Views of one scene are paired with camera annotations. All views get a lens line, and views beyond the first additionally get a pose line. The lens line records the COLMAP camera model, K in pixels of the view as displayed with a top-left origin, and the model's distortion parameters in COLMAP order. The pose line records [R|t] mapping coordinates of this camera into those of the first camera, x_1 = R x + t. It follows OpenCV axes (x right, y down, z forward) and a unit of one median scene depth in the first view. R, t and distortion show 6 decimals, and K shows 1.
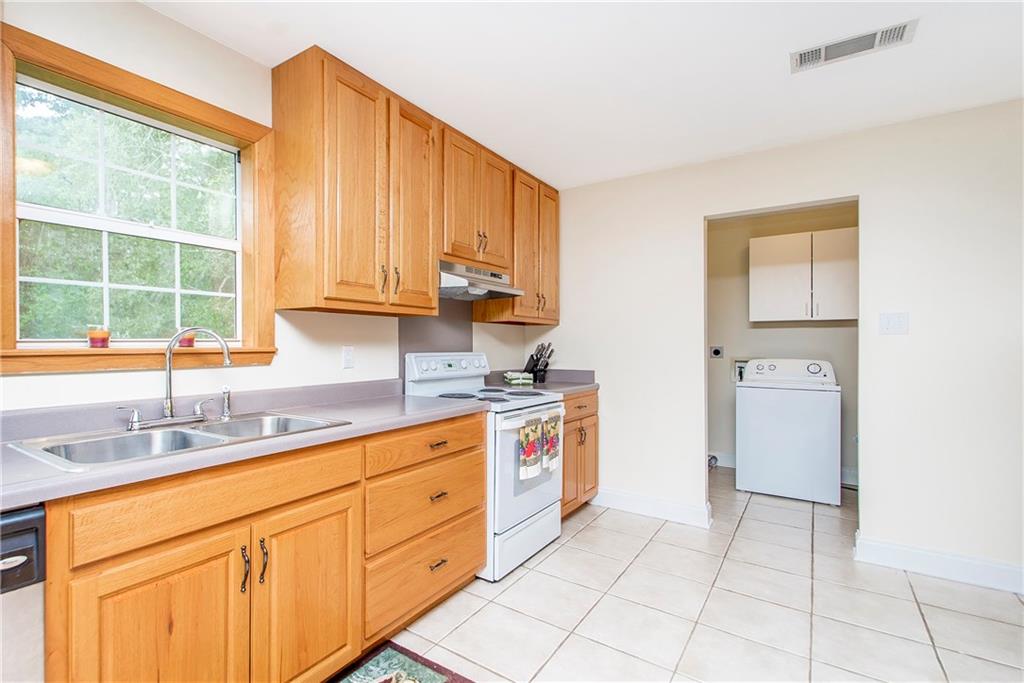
lens RADIAL K [[489.2, 0, 445.1], [0, 489.2, 341.2], [0, 0, 1]] dist [0.004353, 0.000814]
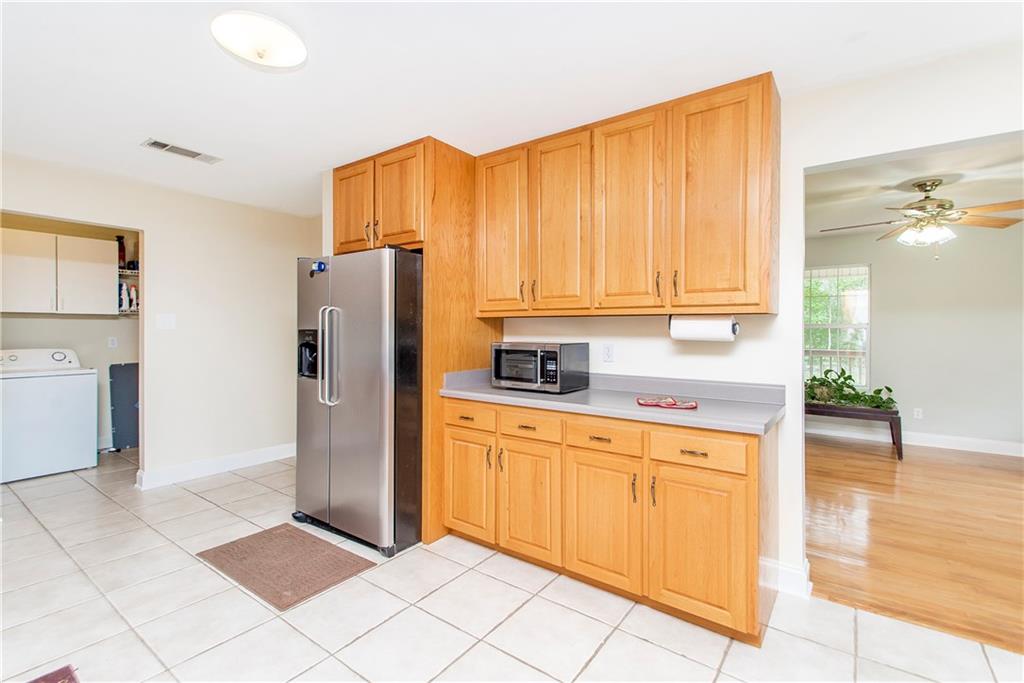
lens RADIAL K [[461.7, 0, 508.4], [0, 461.7, 332.2], [0, 0, 1]] dist [0.012399, -0.006005]
pose [[-0.003935, -0.012986, 0.999908, -0.626740], [0.000849, 0.999915, 0.012990, -0.023797], [-0.999992, 0.000900, -0.003924, -0.047316]]
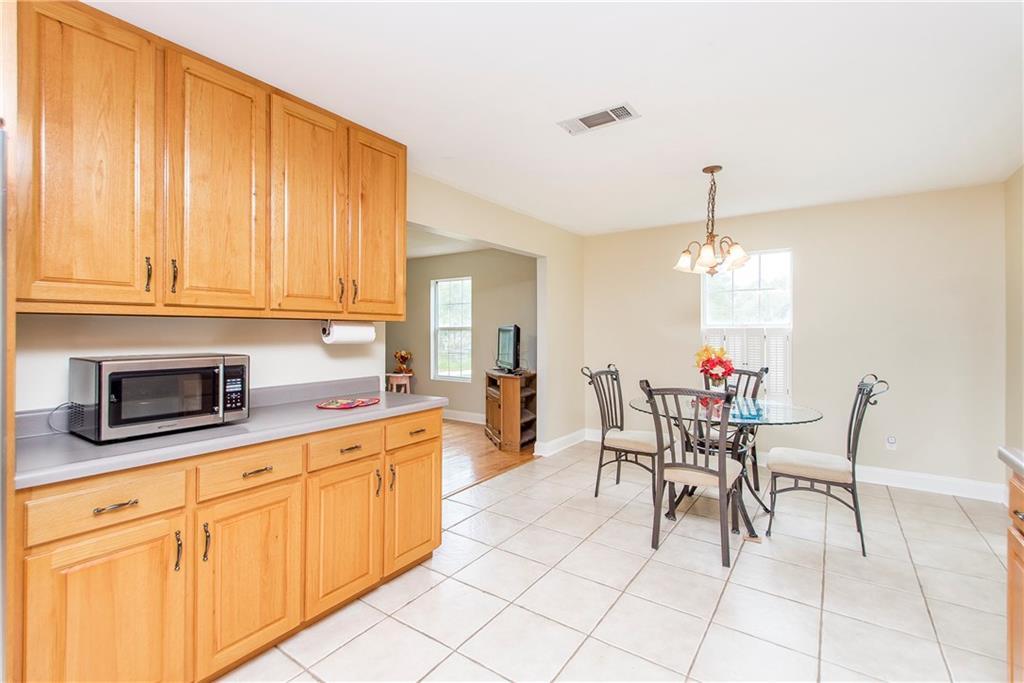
lens RADIAL K [[461.7, 0, 477.5], [0, 461.7, 333.3], [0, 0, 1]] dist [0.012399, -0.006005]
pose [[-0.999988, -0.004324, 0.002412, 0.028943], [-0.004303, 0.999951, 0.008863, -0.028702], [-0.002450, 0.008852, -0.999958, 0.626351]]
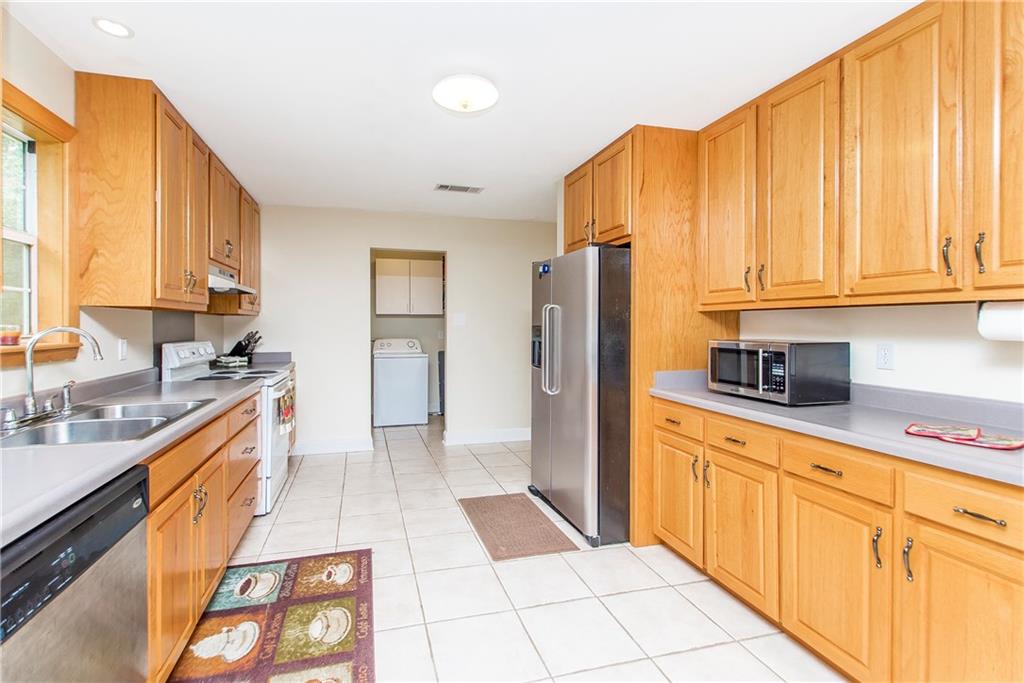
lens RADIAL K [[461.7, 0, 474.2], [0, 461.7, 327.9], [0, 0, 1]] dist [0.012399, -0.006005]
pose [[0.635979, -0.012038, 0.771612, -0.581145], [0.006658, 0.999927, 0.010112, -0.022836], [-0.771677, -0.001294, 0.636013, -0.262776]]
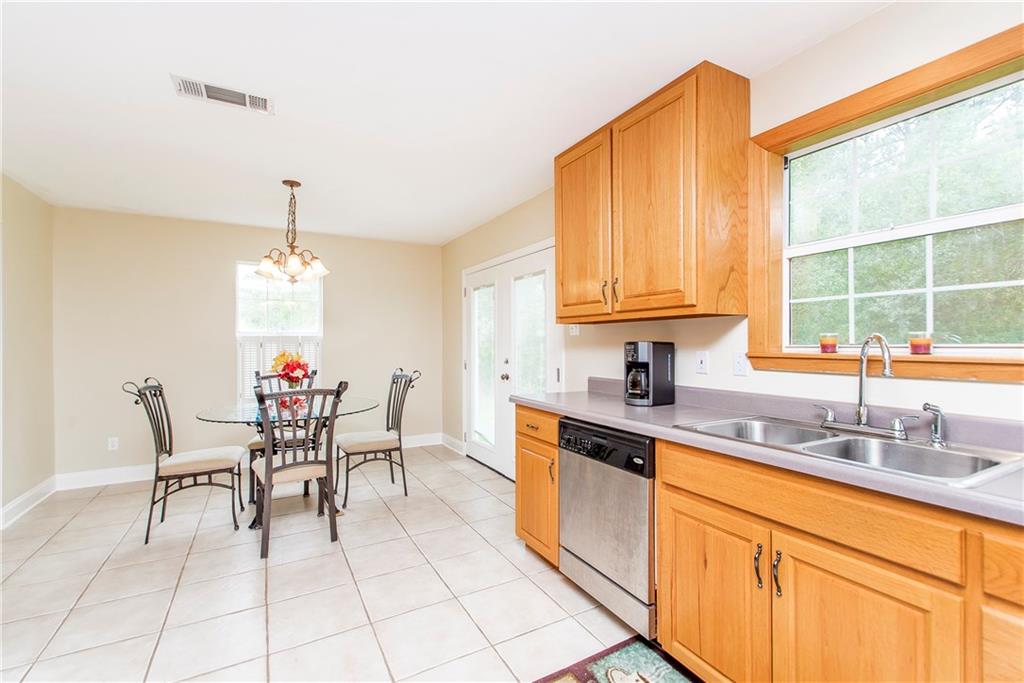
lens RADIAL K [[461.7, 0, 530.5], [0, 461.7, 344.6], [0, 0, 1]] dist [0.012399, -0.006005]
pose [[-0.387301, -0.000823, -0.921953, 0.376064], [-0.002461, 0.999997, 0.000142, -0.003291], [0.921950, 0.002324, -0.387302, 0.506641]]
